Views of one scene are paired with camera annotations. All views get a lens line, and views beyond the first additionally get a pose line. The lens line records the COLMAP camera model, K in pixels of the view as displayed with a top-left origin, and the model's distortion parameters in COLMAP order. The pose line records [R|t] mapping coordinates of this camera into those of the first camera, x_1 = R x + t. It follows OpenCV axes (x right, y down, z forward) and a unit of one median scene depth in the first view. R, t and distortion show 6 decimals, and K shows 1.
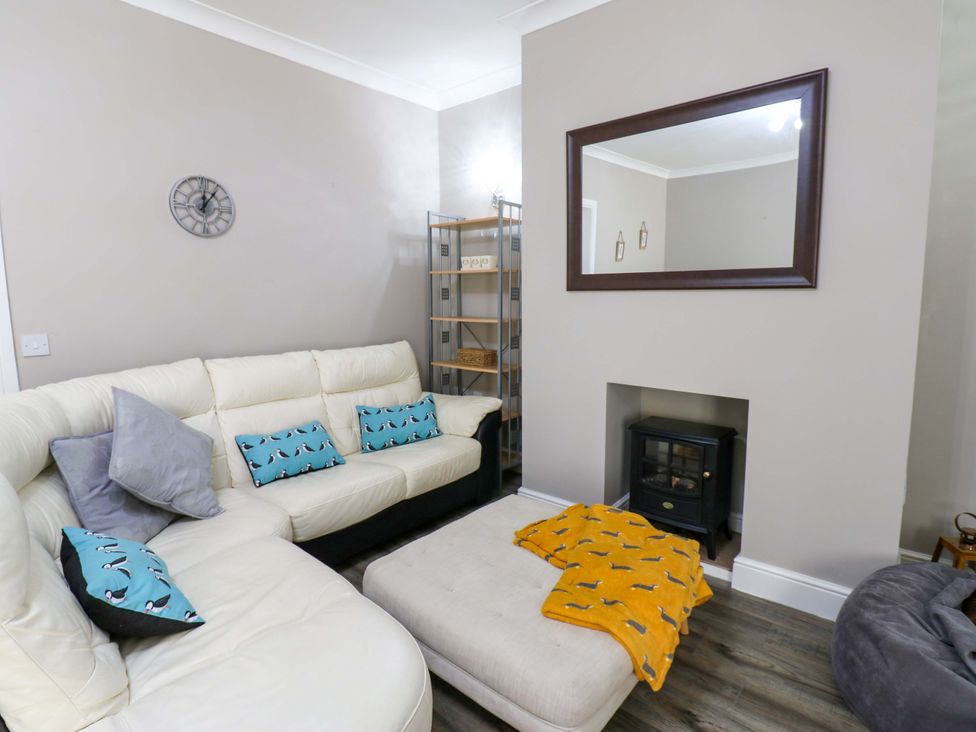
lens RADIAL K [[501.8, 0, 482.9], [0, 501.8, 366.4], [0, 0, 1]] dist [-0.023142, -0.002295]
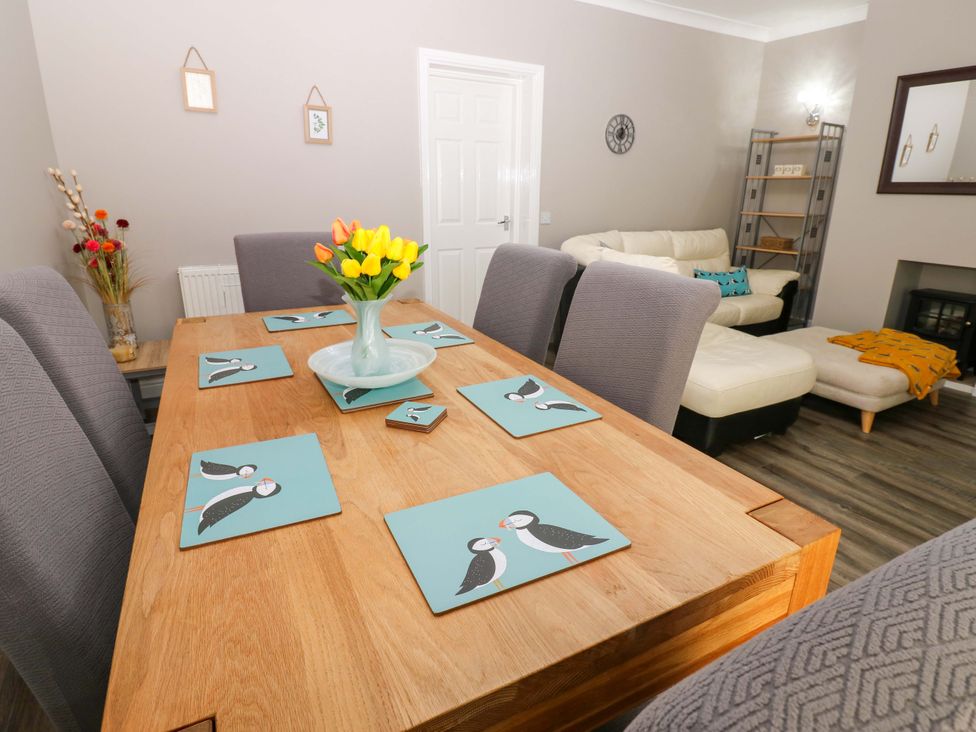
lens RADIAL K [[501.8, 0, 494.0], [0, 501.8, 362.4], [0, 0, 1]] dist [-0.023142, -0.002295]
pose [[0.935960, 0.122283, -0.330190, -0.268502], [-0.060818, 0.979808, 0.190467, 0.096960], [0.346813, -0.158188, 0.924498, -0.610588]]
